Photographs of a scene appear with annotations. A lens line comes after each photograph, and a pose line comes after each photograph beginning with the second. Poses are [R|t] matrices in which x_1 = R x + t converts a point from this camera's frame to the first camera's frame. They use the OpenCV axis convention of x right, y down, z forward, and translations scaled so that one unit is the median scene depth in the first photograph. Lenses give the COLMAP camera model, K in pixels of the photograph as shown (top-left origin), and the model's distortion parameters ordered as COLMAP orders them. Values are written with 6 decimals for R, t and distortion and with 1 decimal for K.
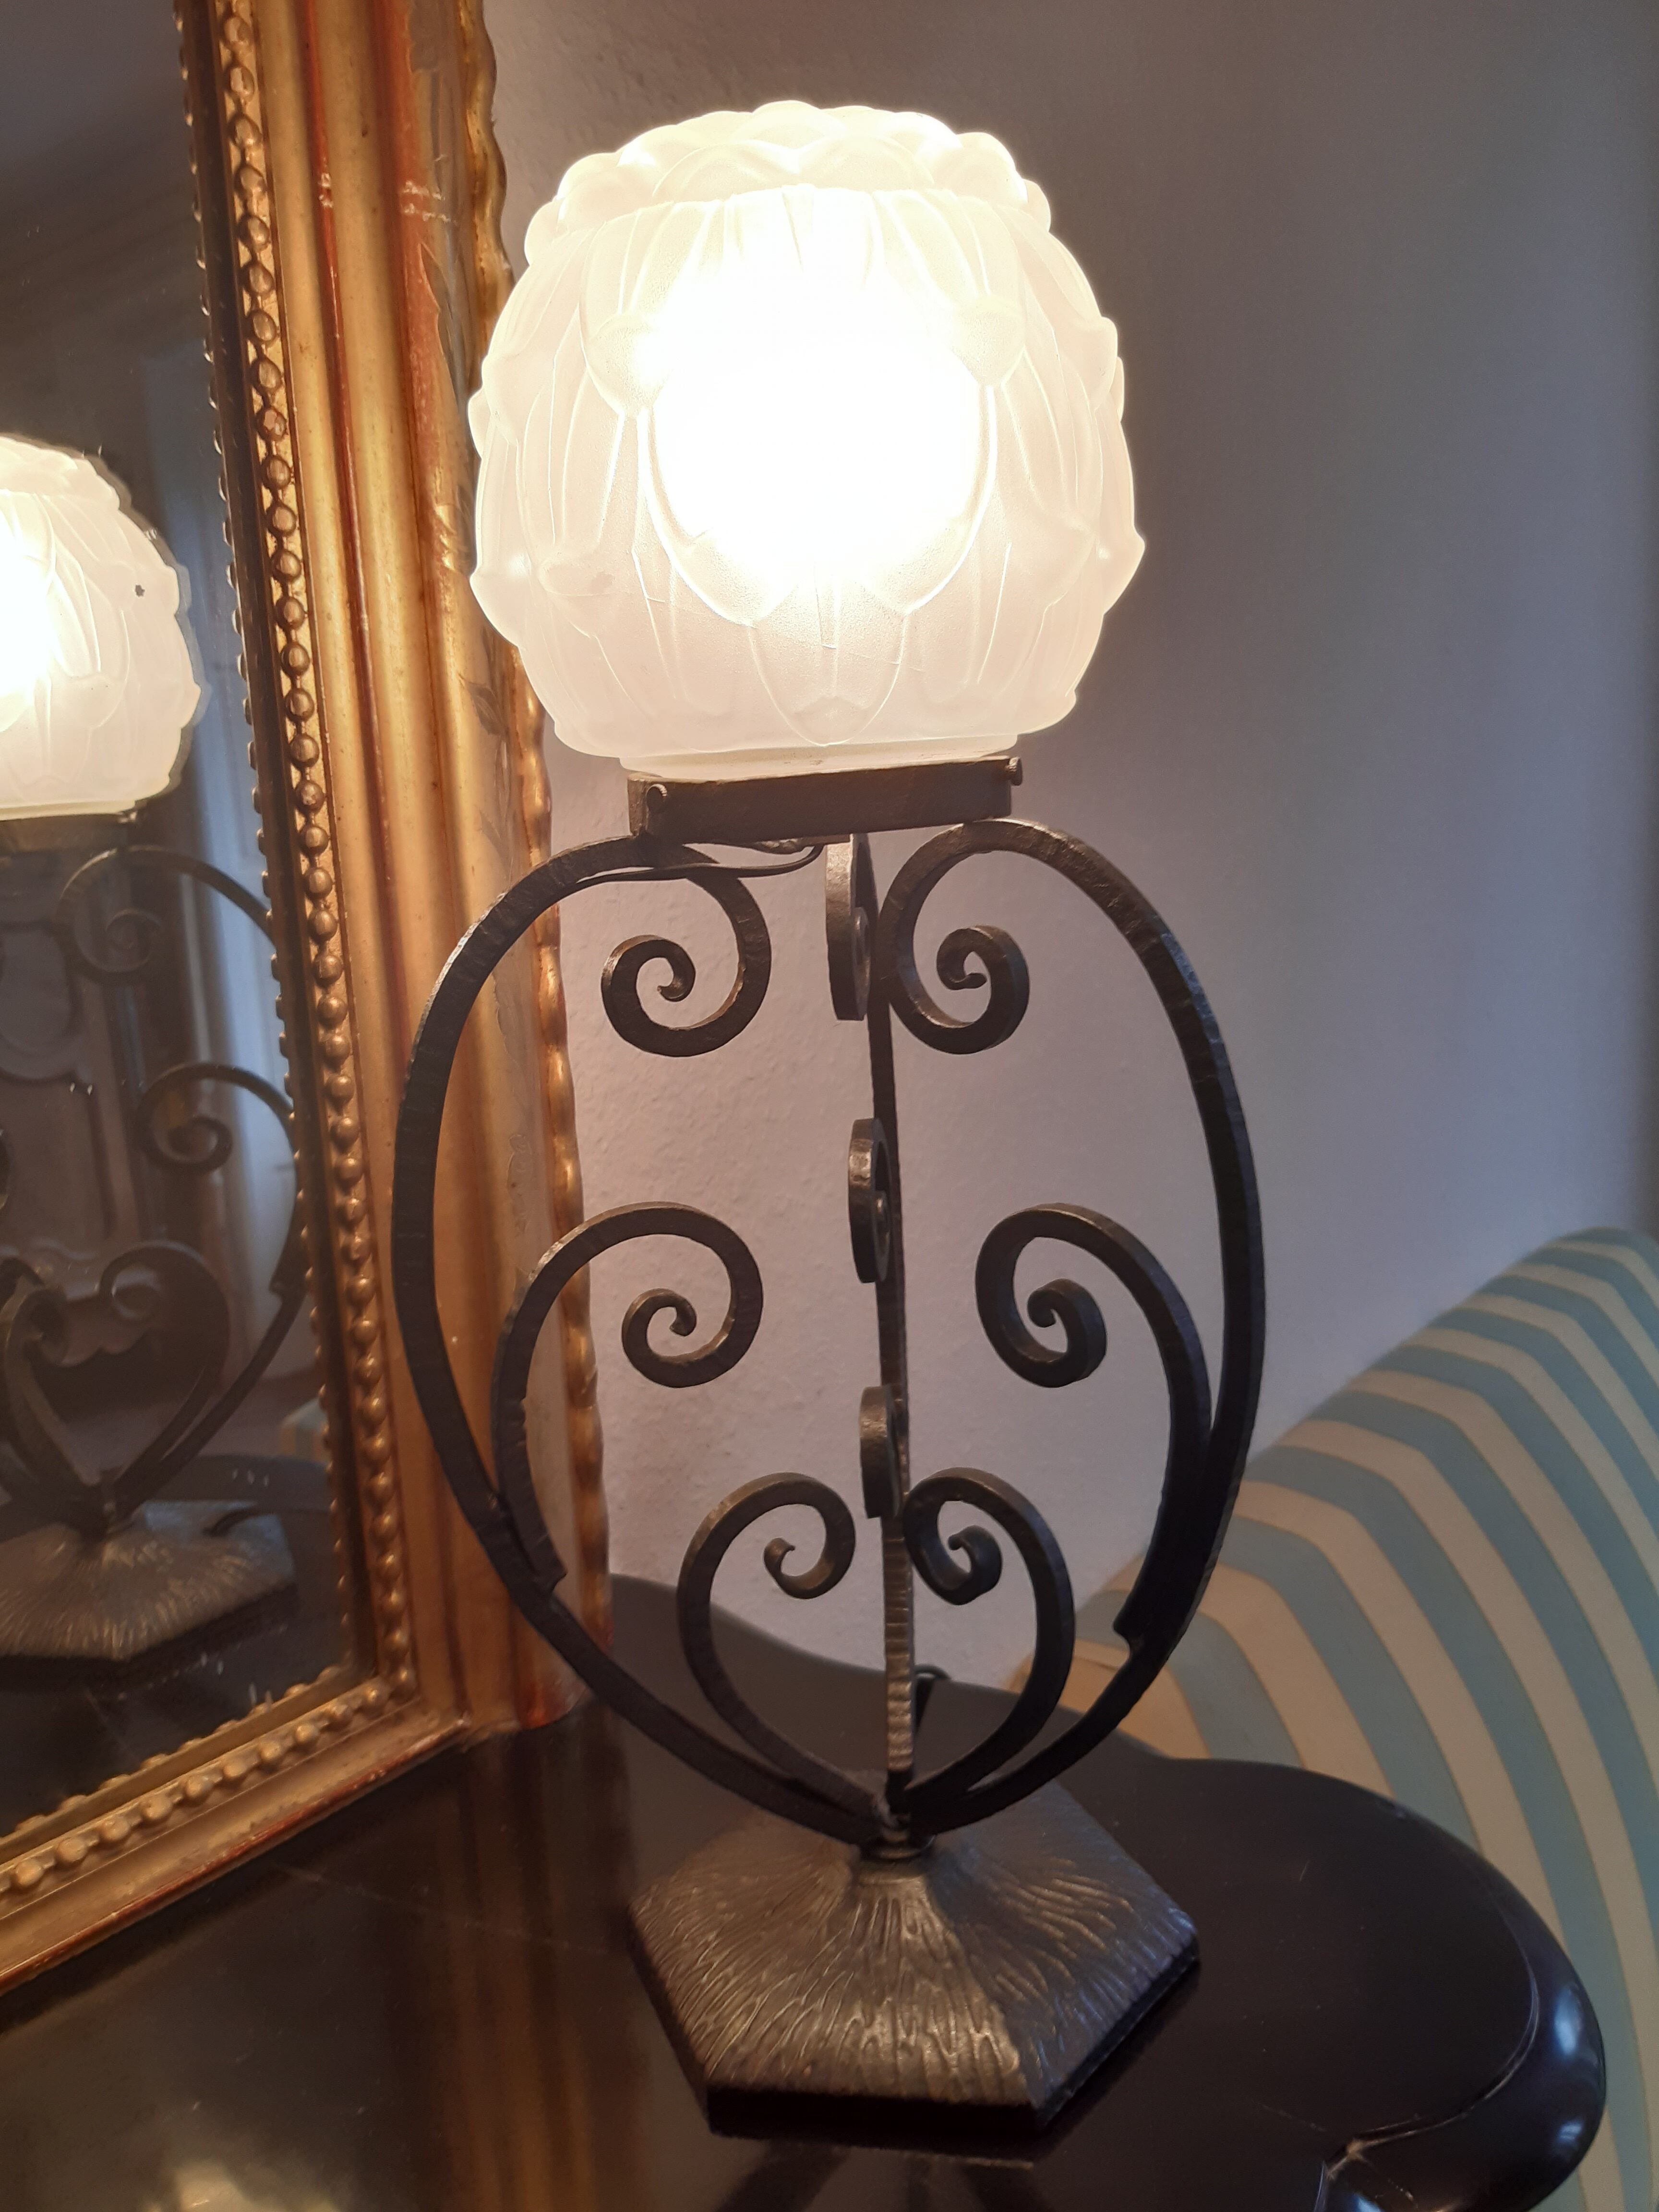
lens RADIAL K [[1710.7, 0, 816.3], [0, 1710.7, 1105.5], [0, 0, 1]] dist [0.004882, -0.054202]
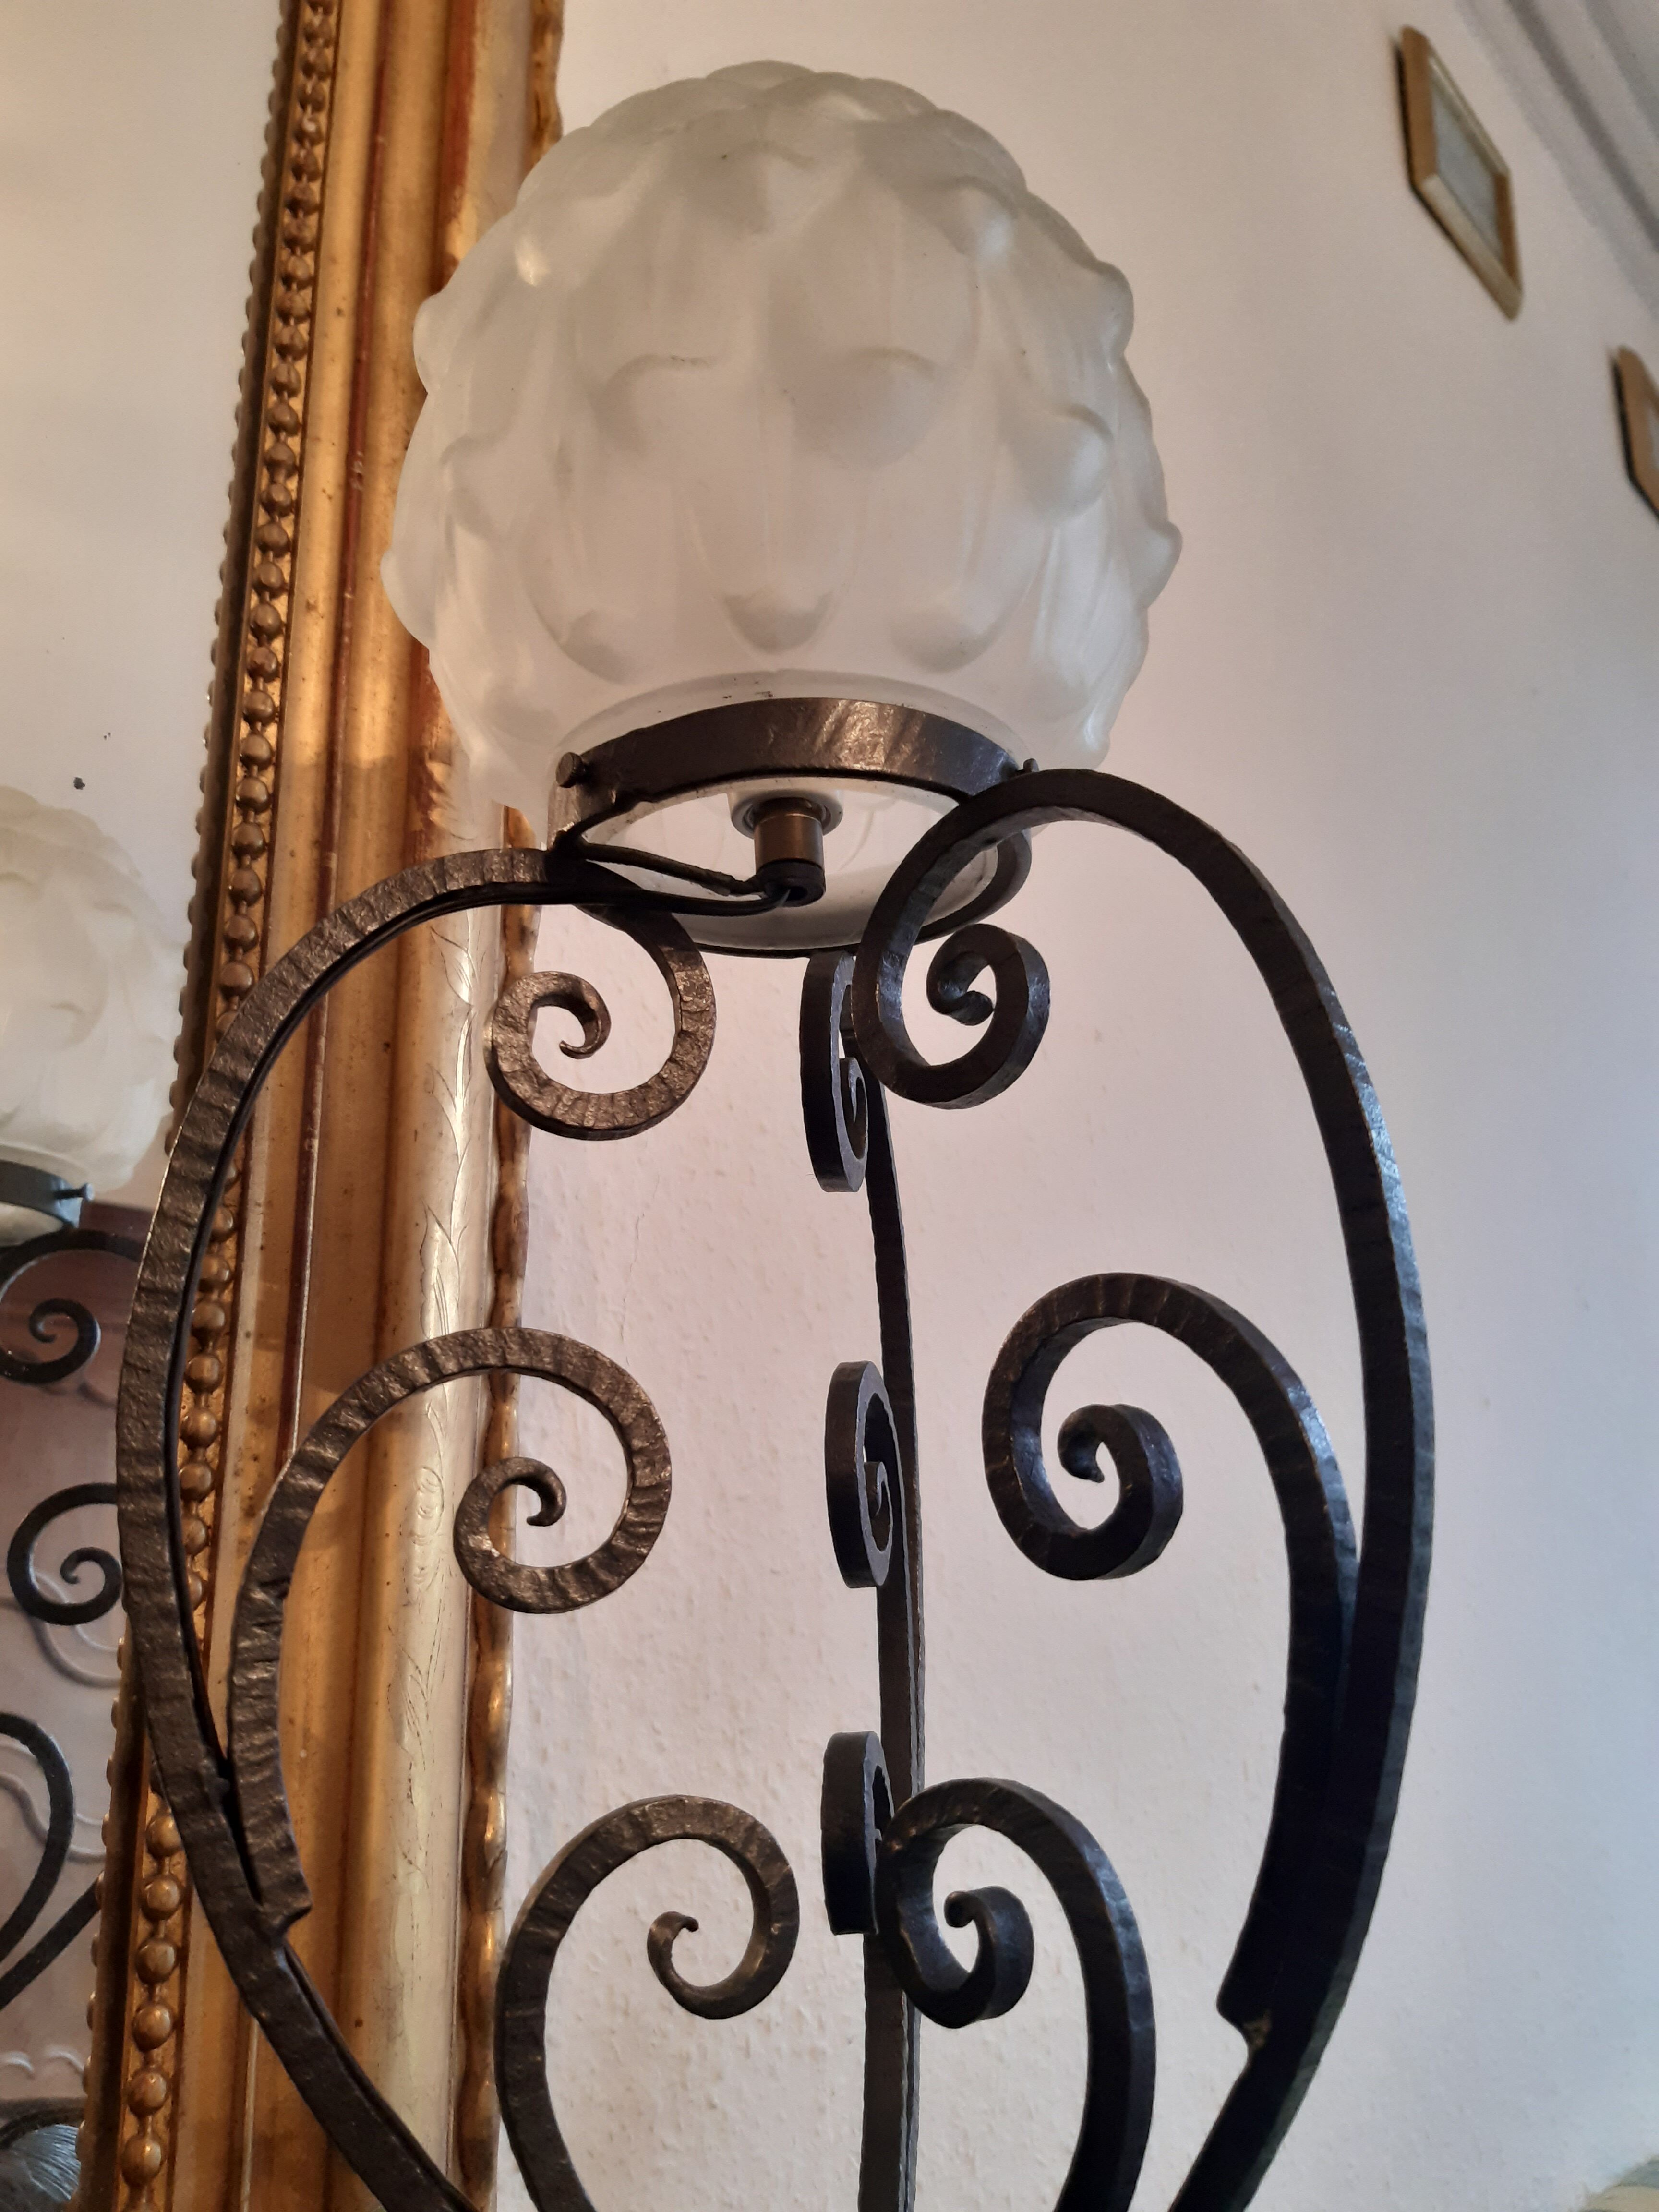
lens RADIAL K [[1710.7, 0, 816.3], [0, 1710.7, 1105.5], [0, 0, 1]] dist [0.004882, -0.054202]
pose [[0.996800, 0.012049, -0.079025, 0.064520], [-0.046206, 0.893544, -0.446592, 0.232672], [0.065232, 0.448814, 0.891241, 0.283809]]
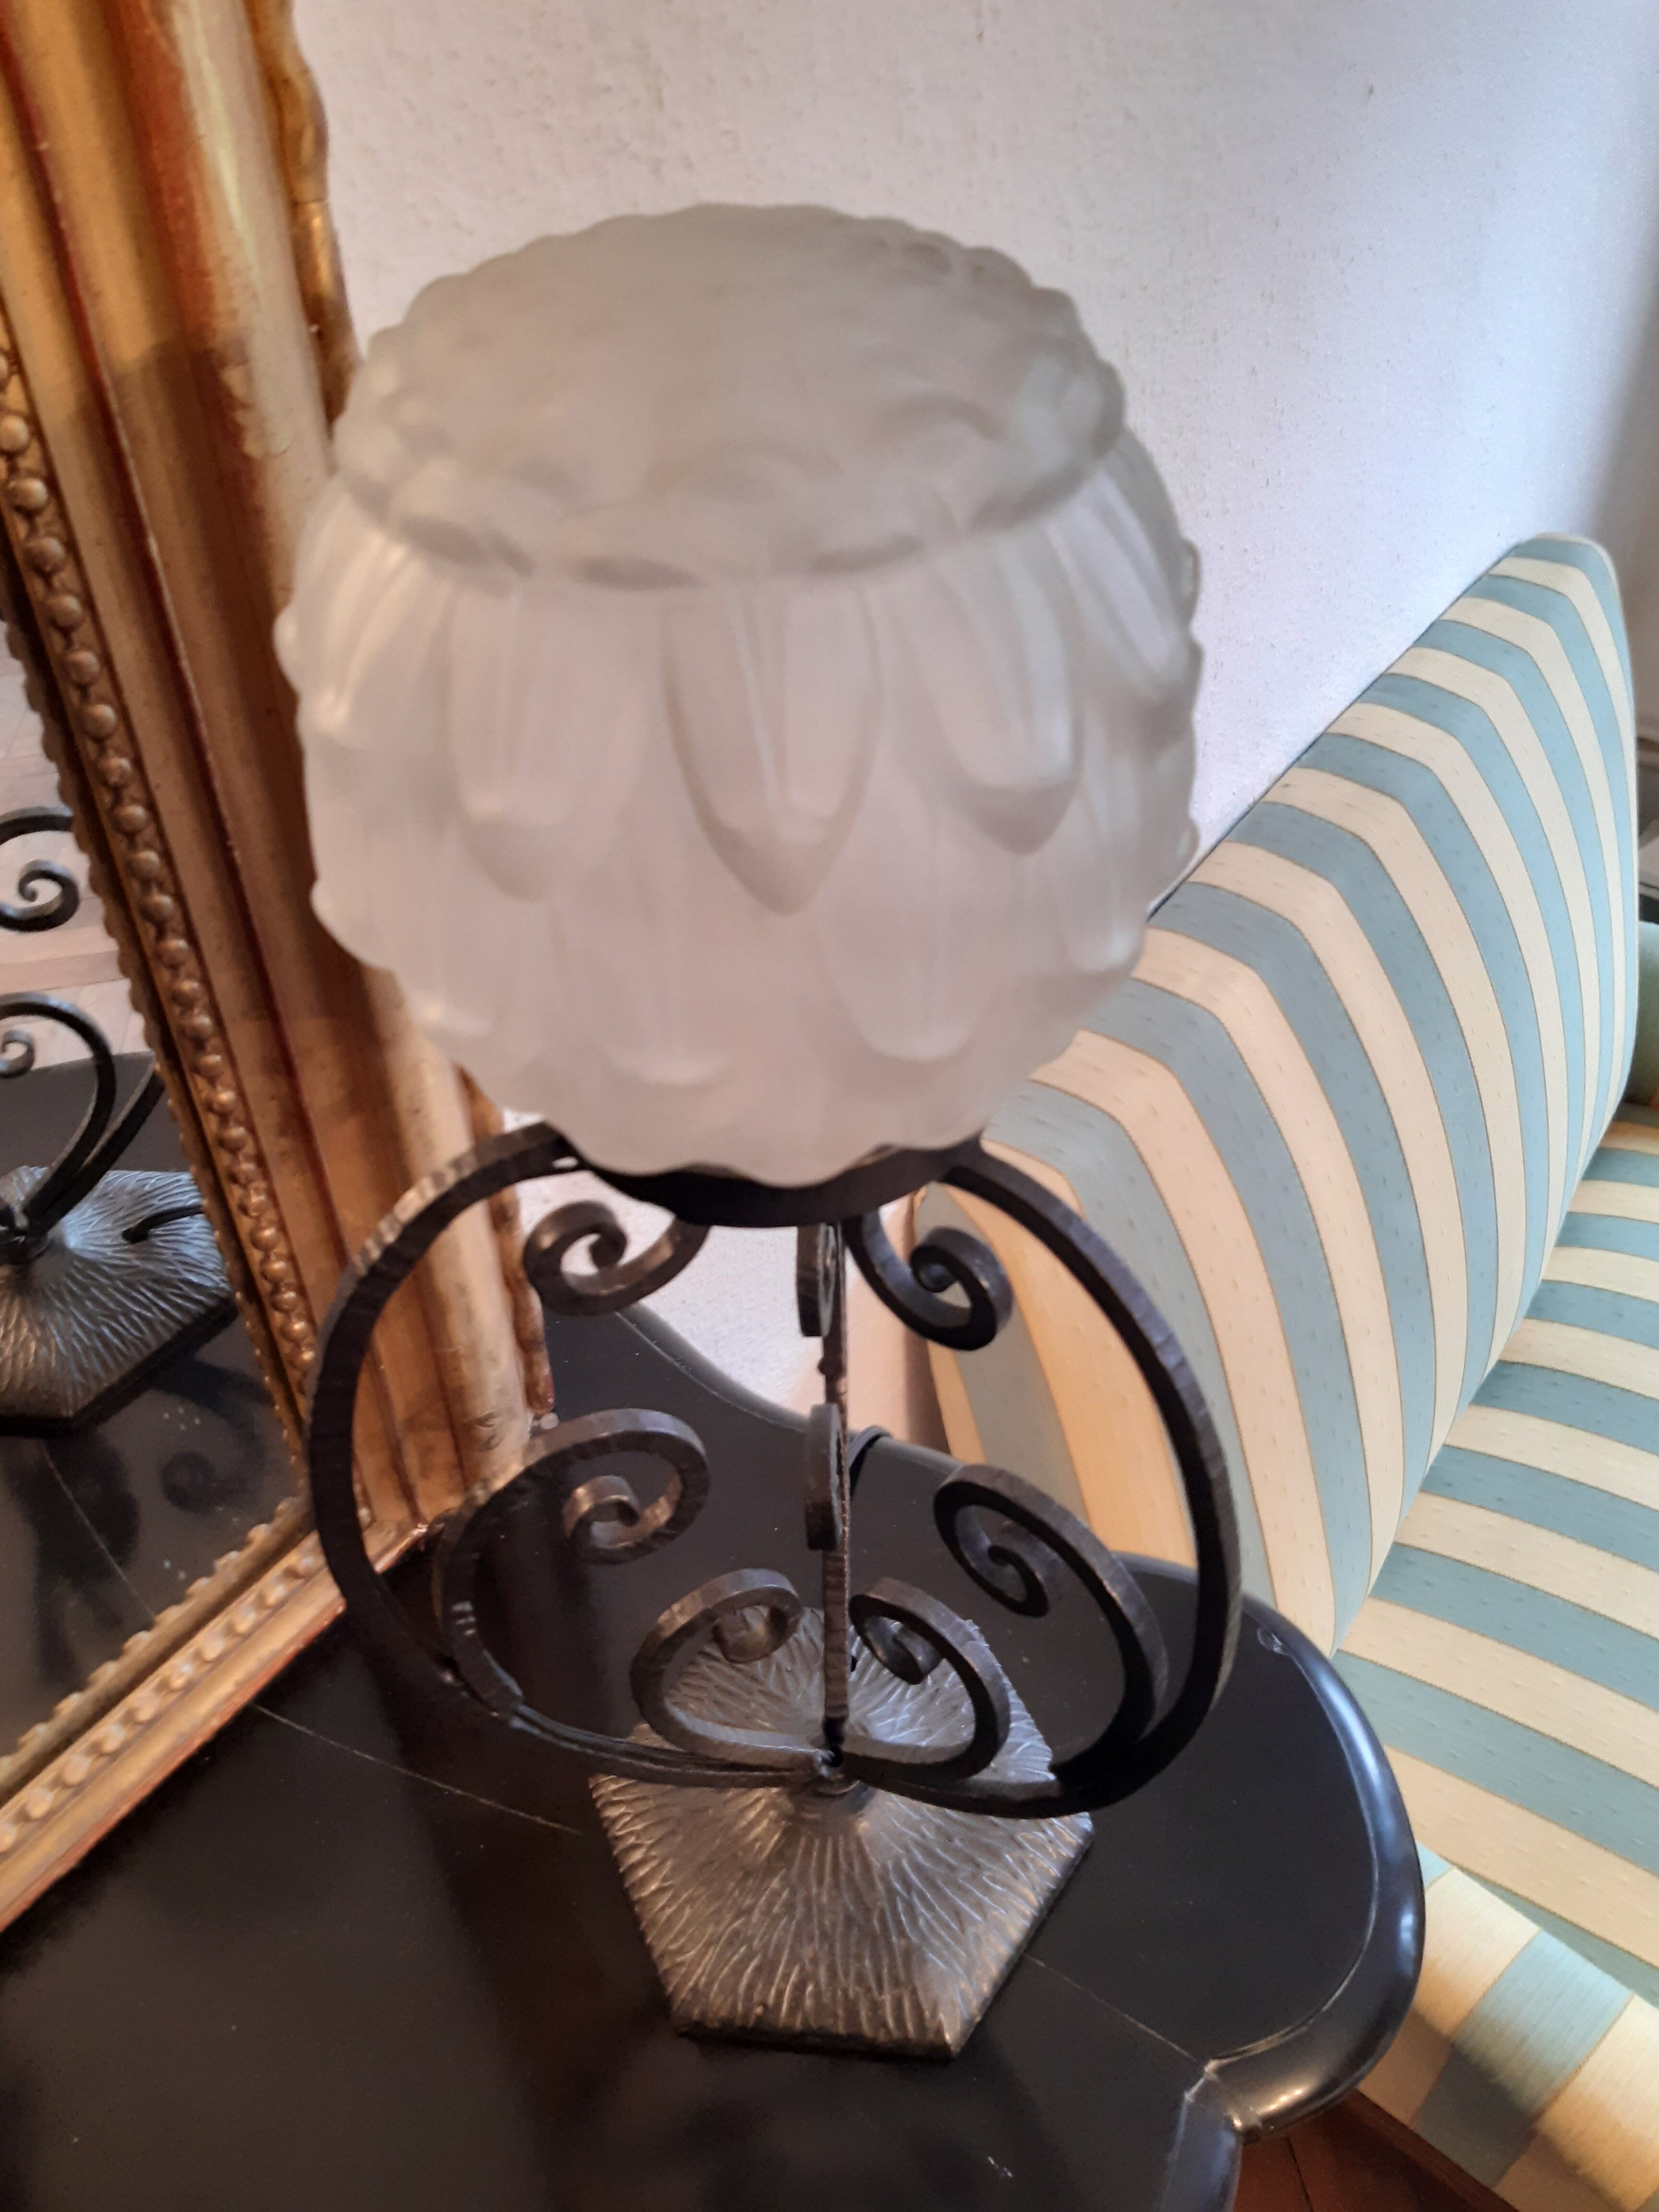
lens RADIAL K [[1698.7, 0, 829.5], [0, 1698.7, 1106.0], [0, 0, 1]] dist [0.006703, -0.052248]
pose [[0.997698, -0.011094, 0.066893, -0.021360], [-0.024112, 0.864000, 0.502915, -0.468695], [-0.063375, -0.503370, 0.861744, 0.231629]]
